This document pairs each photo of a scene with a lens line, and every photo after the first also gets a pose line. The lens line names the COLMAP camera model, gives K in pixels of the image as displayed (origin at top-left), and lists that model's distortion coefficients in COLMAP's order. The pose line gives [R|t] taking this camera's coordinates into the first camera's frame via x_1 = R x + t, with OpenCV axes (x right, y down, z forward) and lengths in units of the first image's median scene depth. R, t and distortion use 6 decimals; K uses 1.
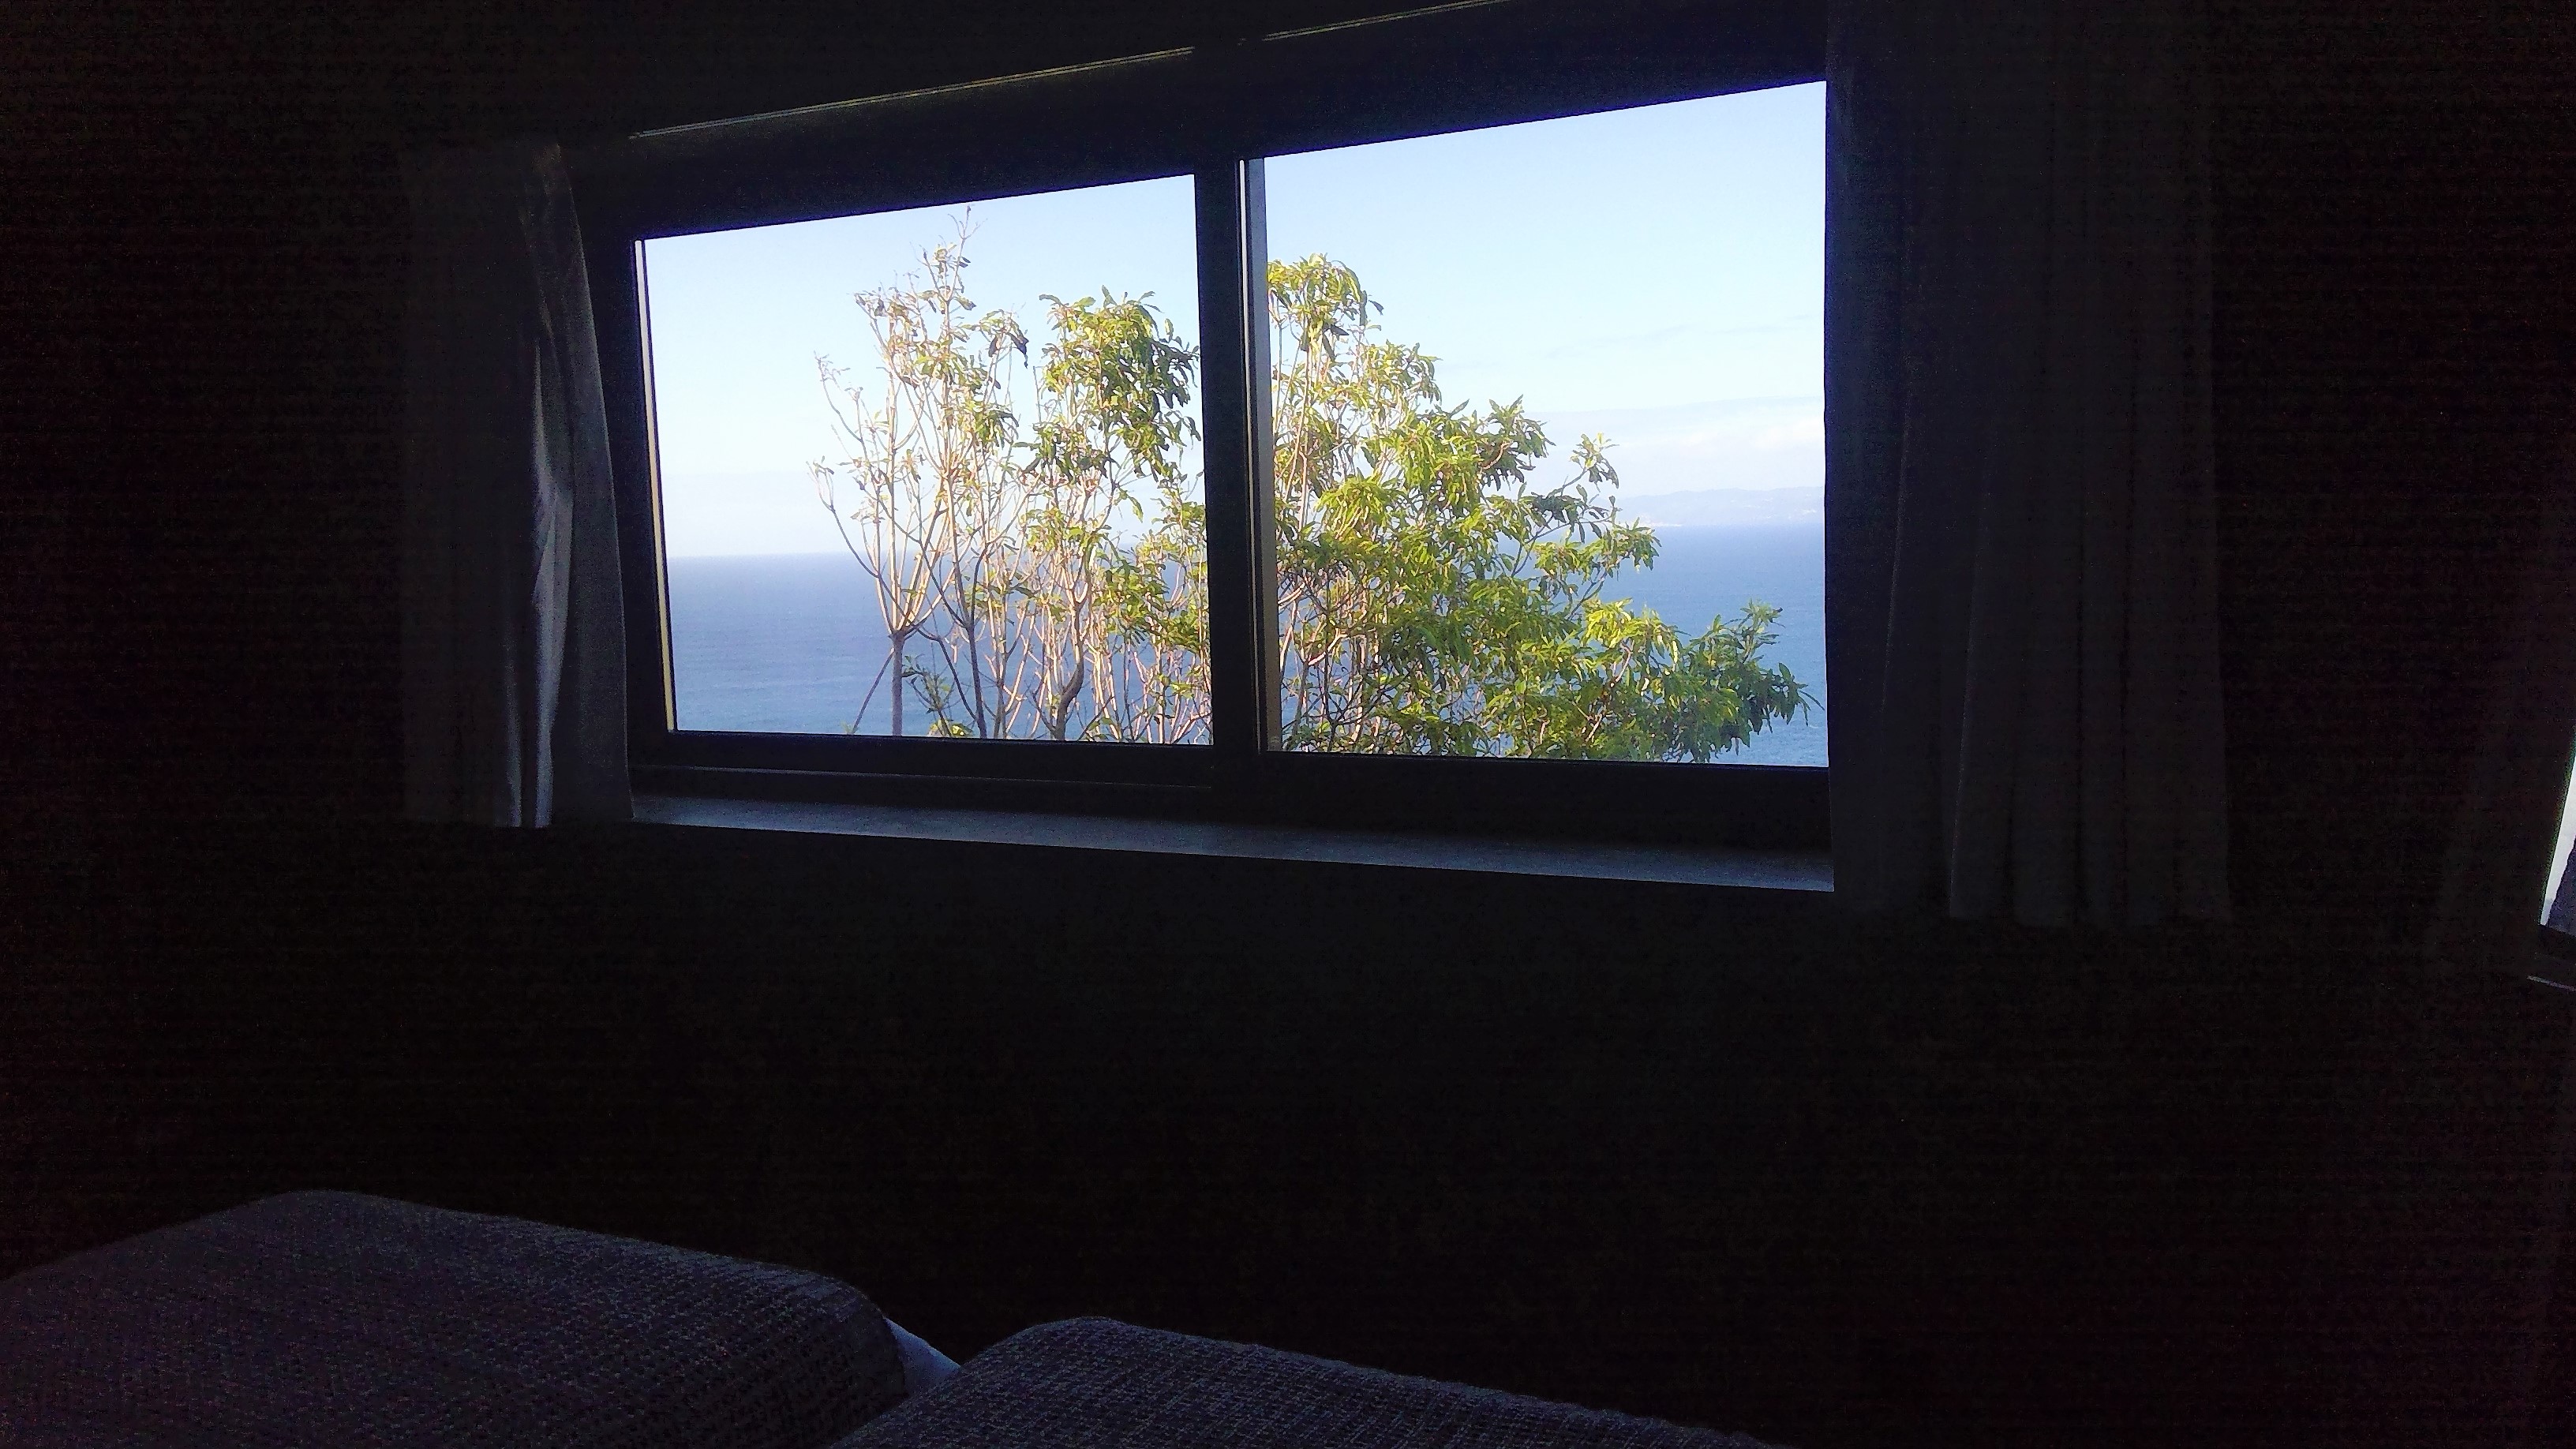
lens RADIAL K [[2020.6, 0, 1293.4], [0, 2020.6, 720.5], [0, 0, 1]] dist [0.075987, -0.110060]
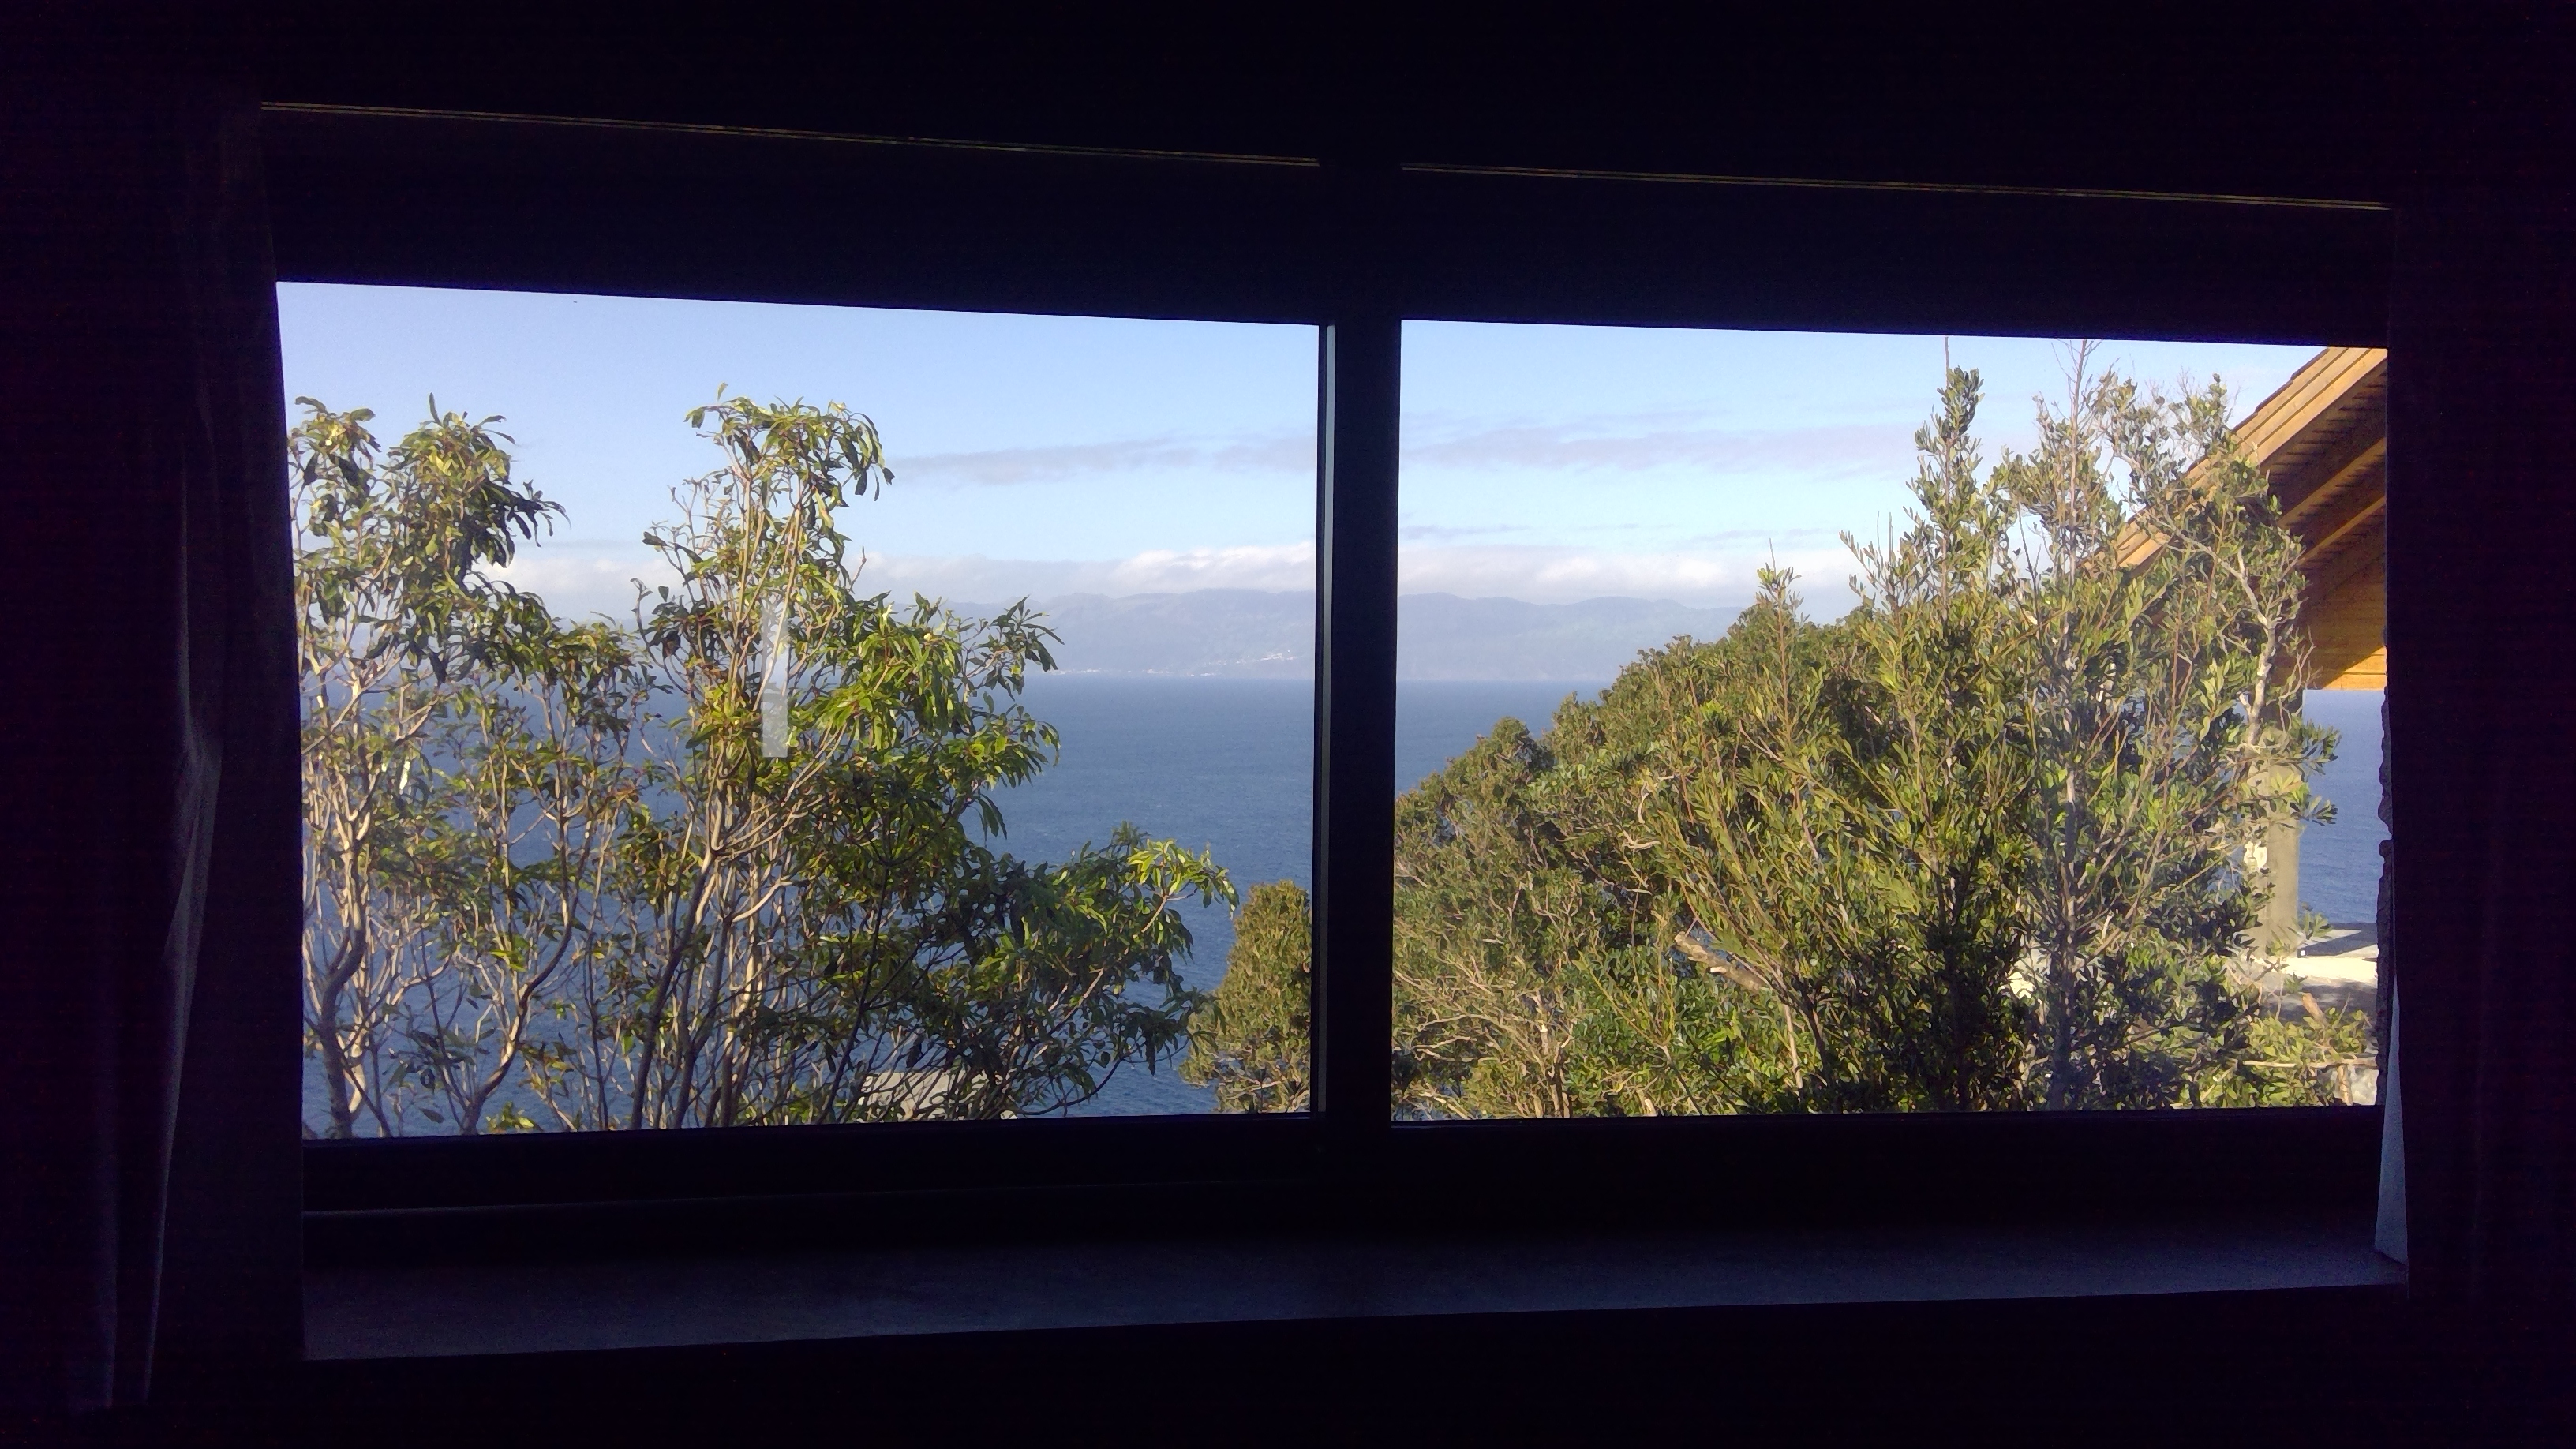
lens RADIAL K [[2020.6, 0, 1286.8], [0, 2020.6, 724.3], [0, 0, 1]] dist [0.075987, -0.110060]
pose [[0.804753, 0.018628, 0.593317, -0.306953], [0.024813, 0.997578, -0.064976, -0.050888], [-0.593090, 0.067012, 0.802342, 0.279083]]
